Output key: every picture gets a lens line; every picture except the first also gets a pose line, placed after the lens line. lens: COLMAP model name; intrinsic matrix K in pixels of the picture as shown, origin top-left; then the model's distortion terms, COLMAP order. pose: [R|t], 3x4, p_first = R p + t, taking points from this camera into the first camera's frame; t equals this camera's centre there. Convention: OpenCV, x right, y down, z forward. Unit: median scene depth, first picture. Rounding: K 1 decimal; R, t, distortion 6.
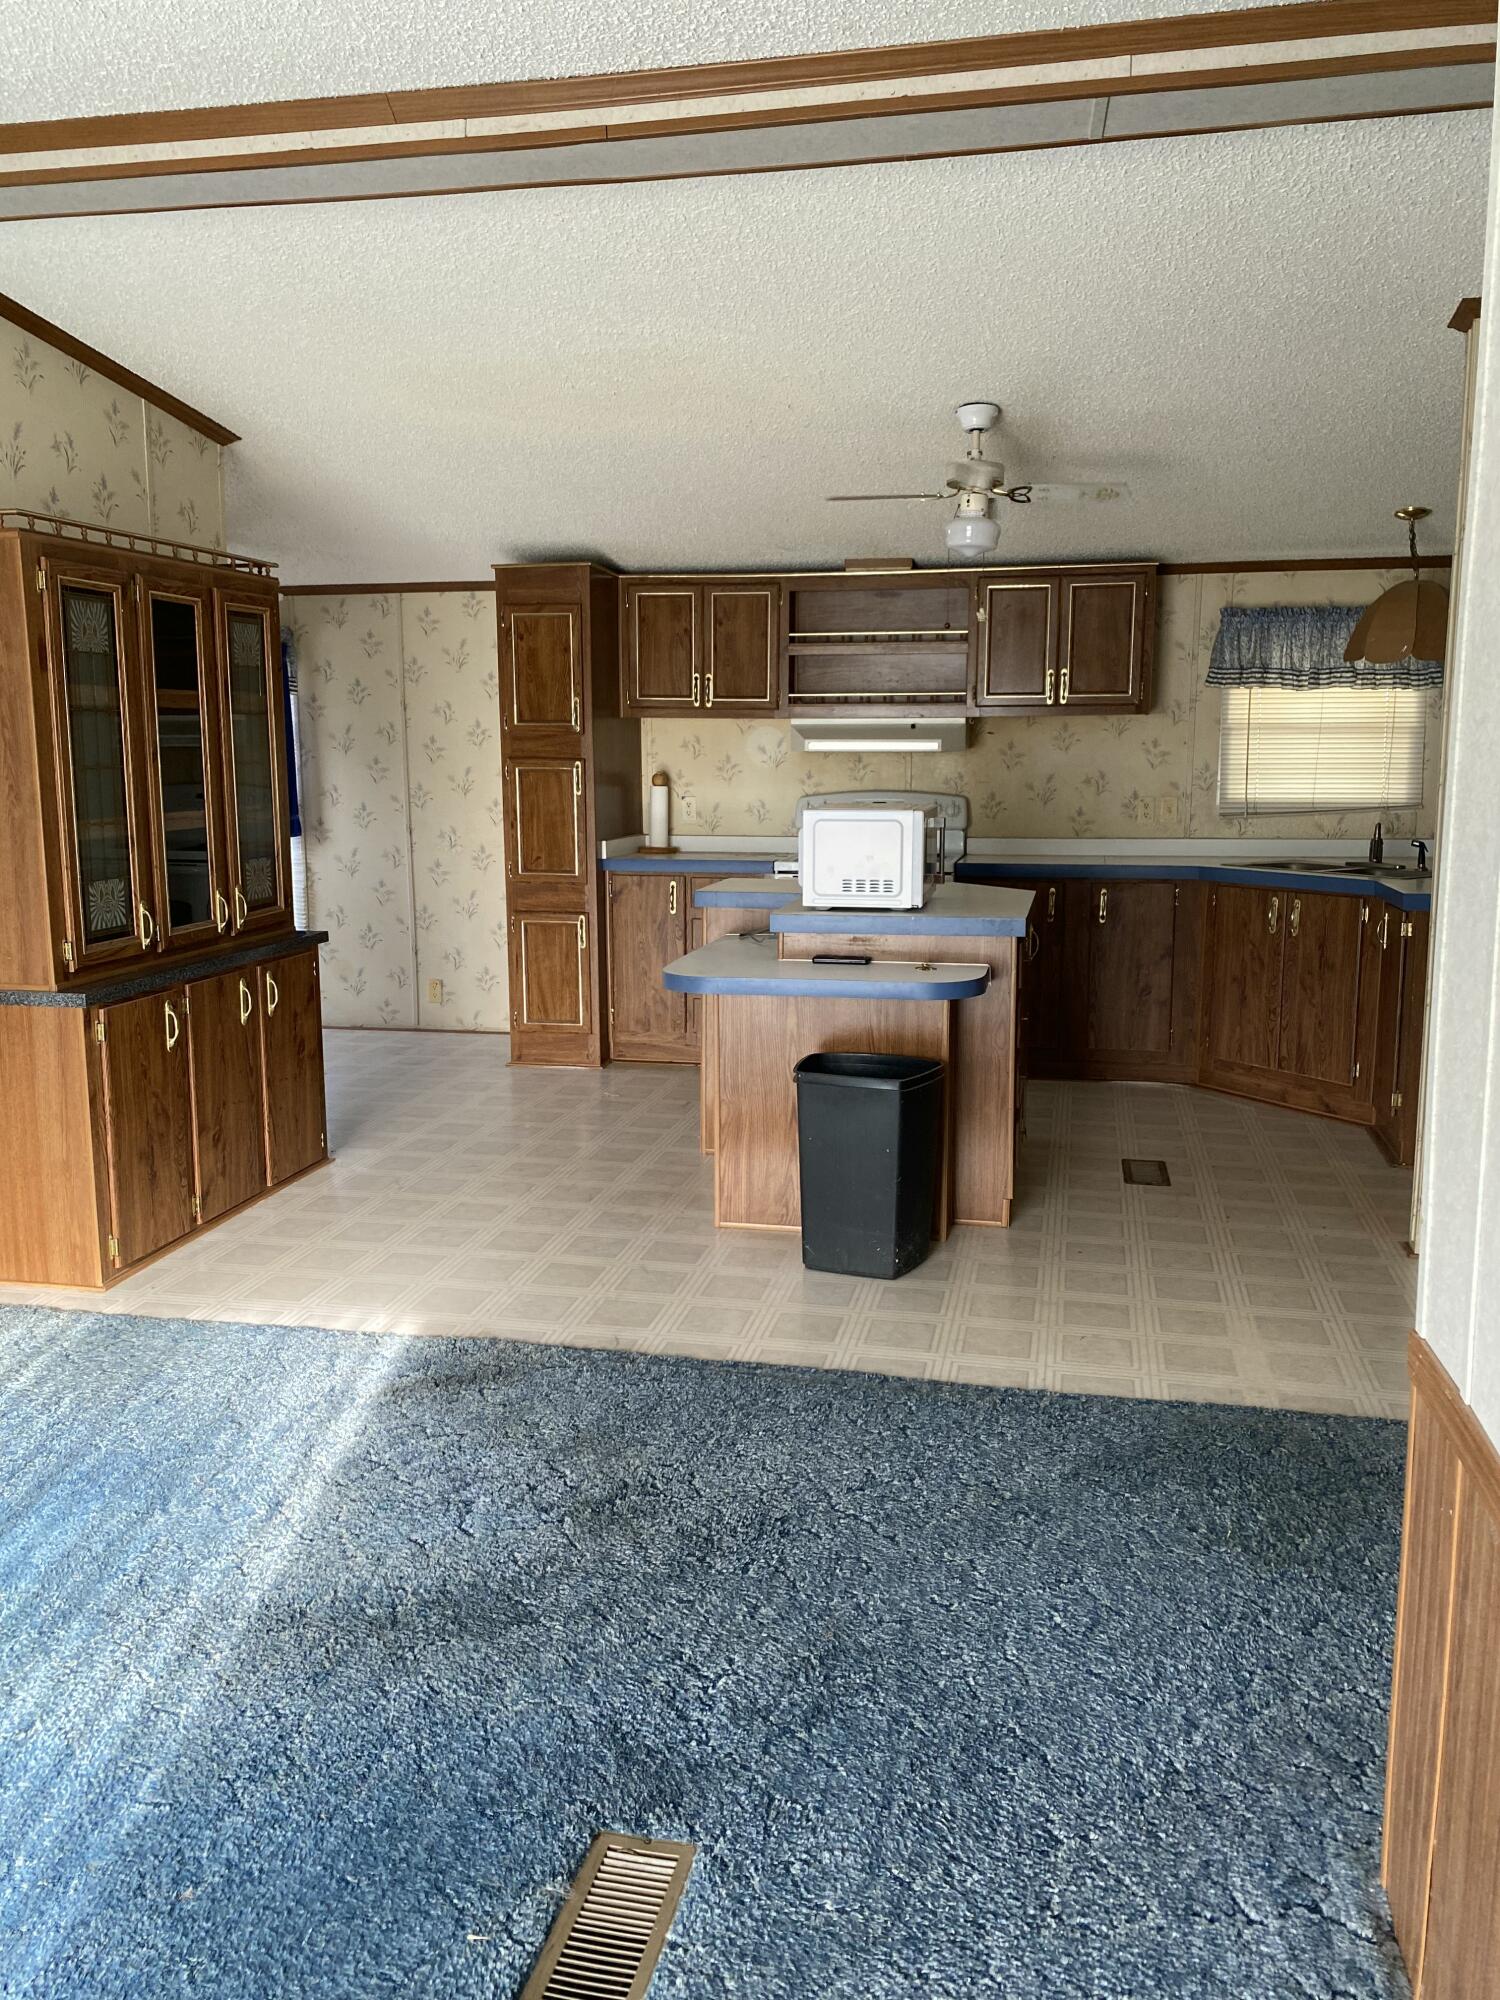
lens RADIAL K [[1533.3, 0, 750.0], [0, 1533.3, 1000.0], [0, 0, 1]] dist [0.006459, -0.000752]
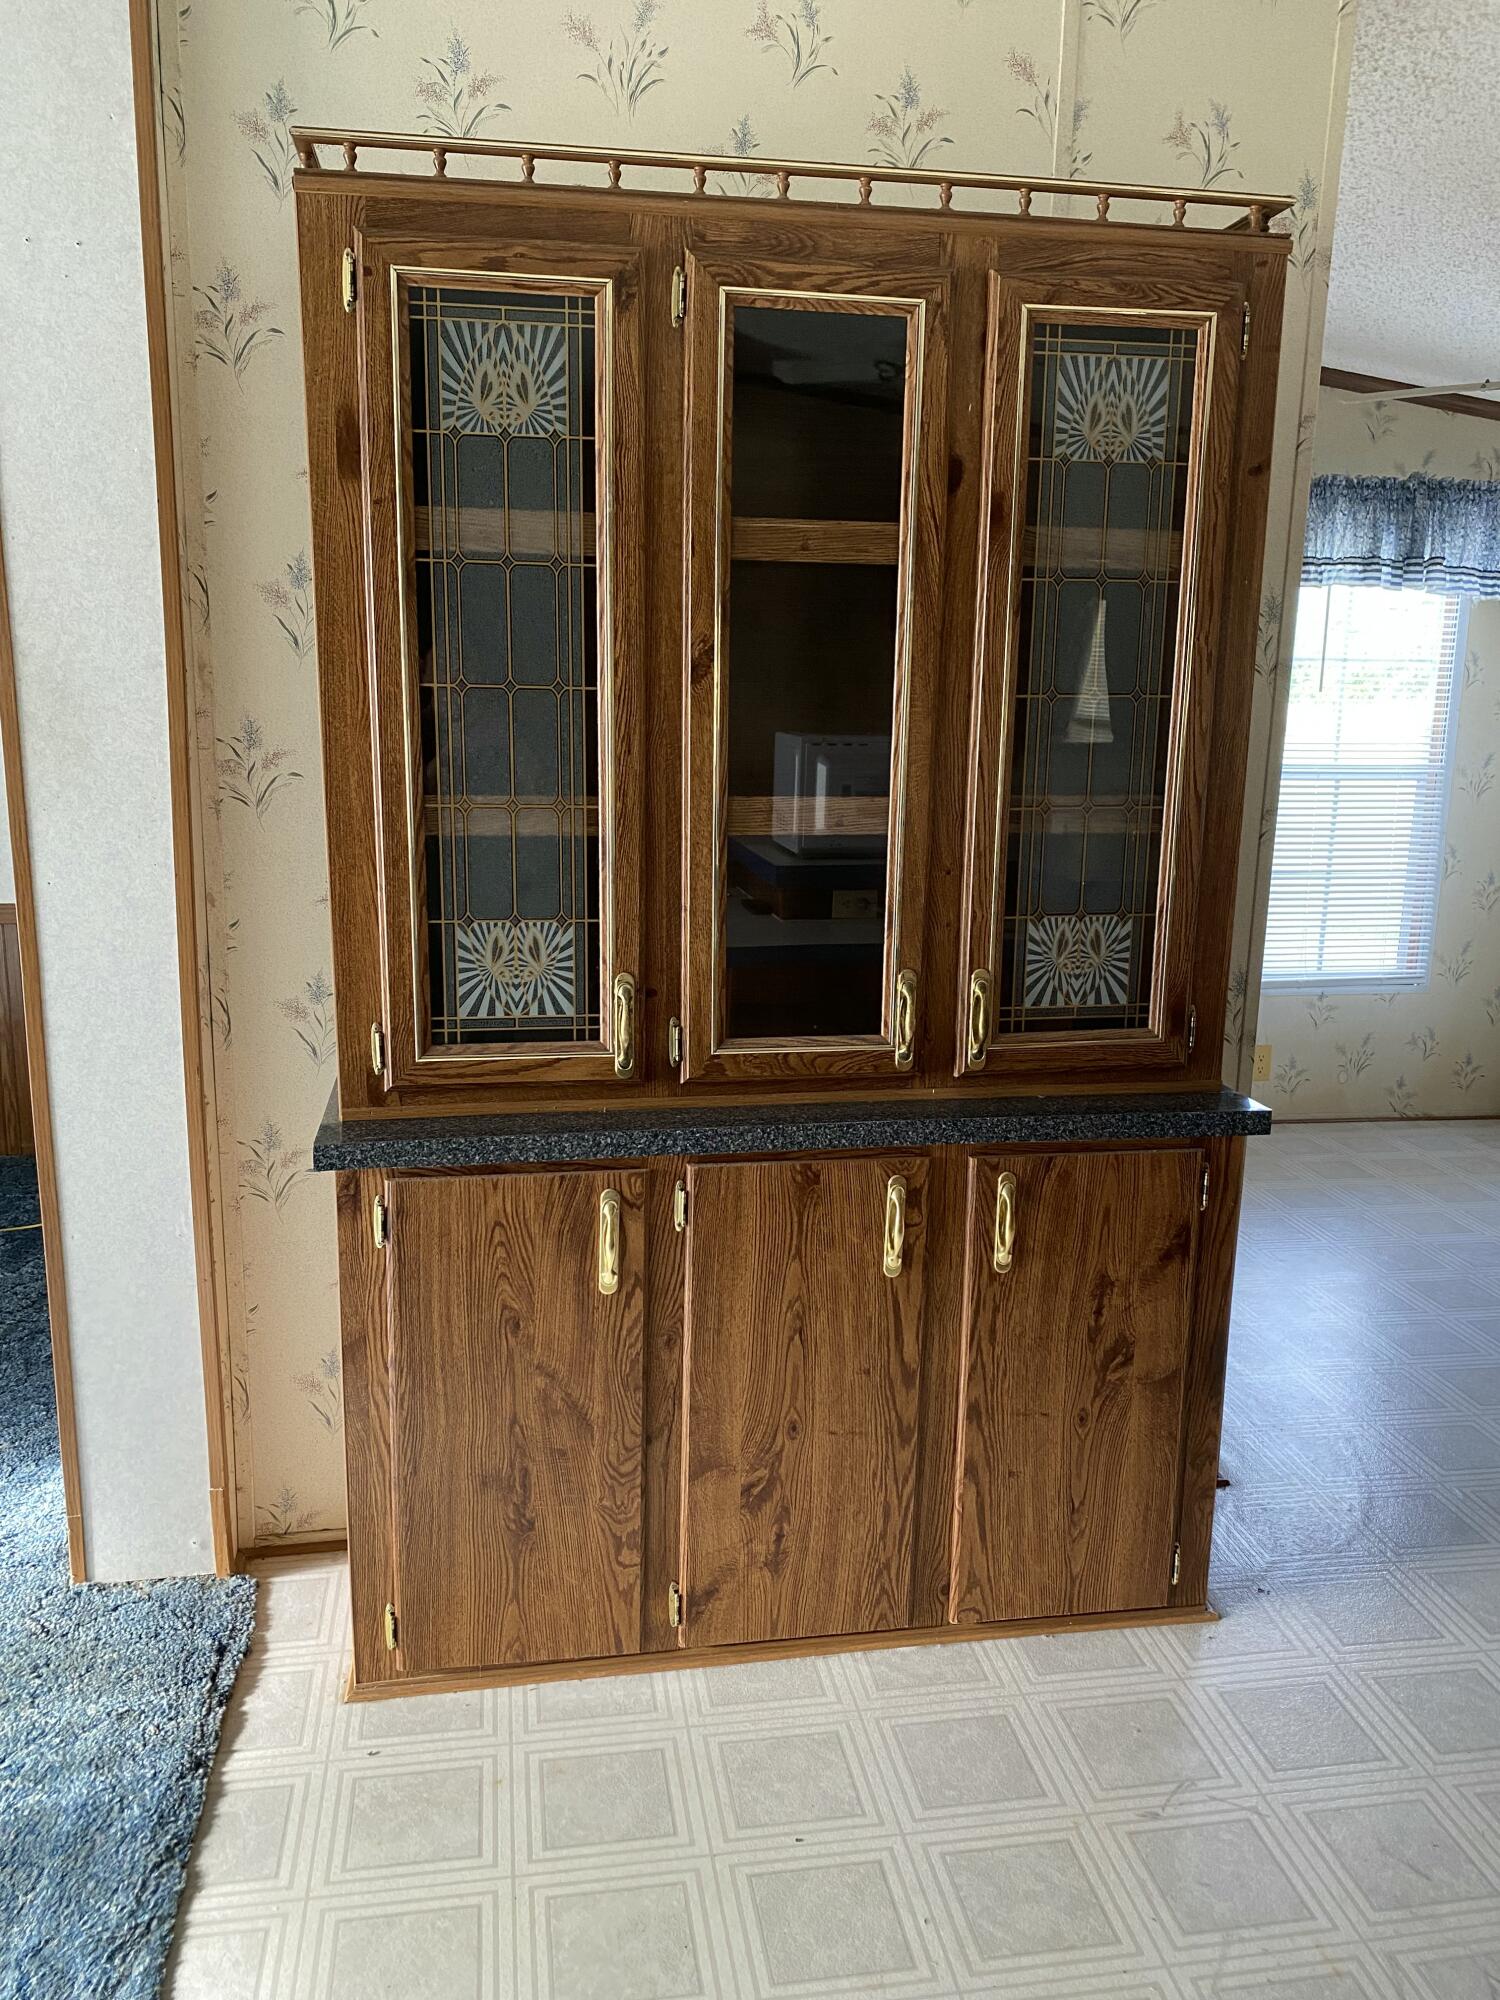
lens RADIAL K [[1533.3, 0, 750.0], [0, 1533.3, 1000.0], [0, 0, 1]] dist [0.006459, -0.000752]
pose [[0.370511, 0.196258, -0.907857, 0.048256], [-0.170331, 0.975203, 0.141302, -0.124665], [0.913077, 0.102282, 0.394752, 0.813444]]
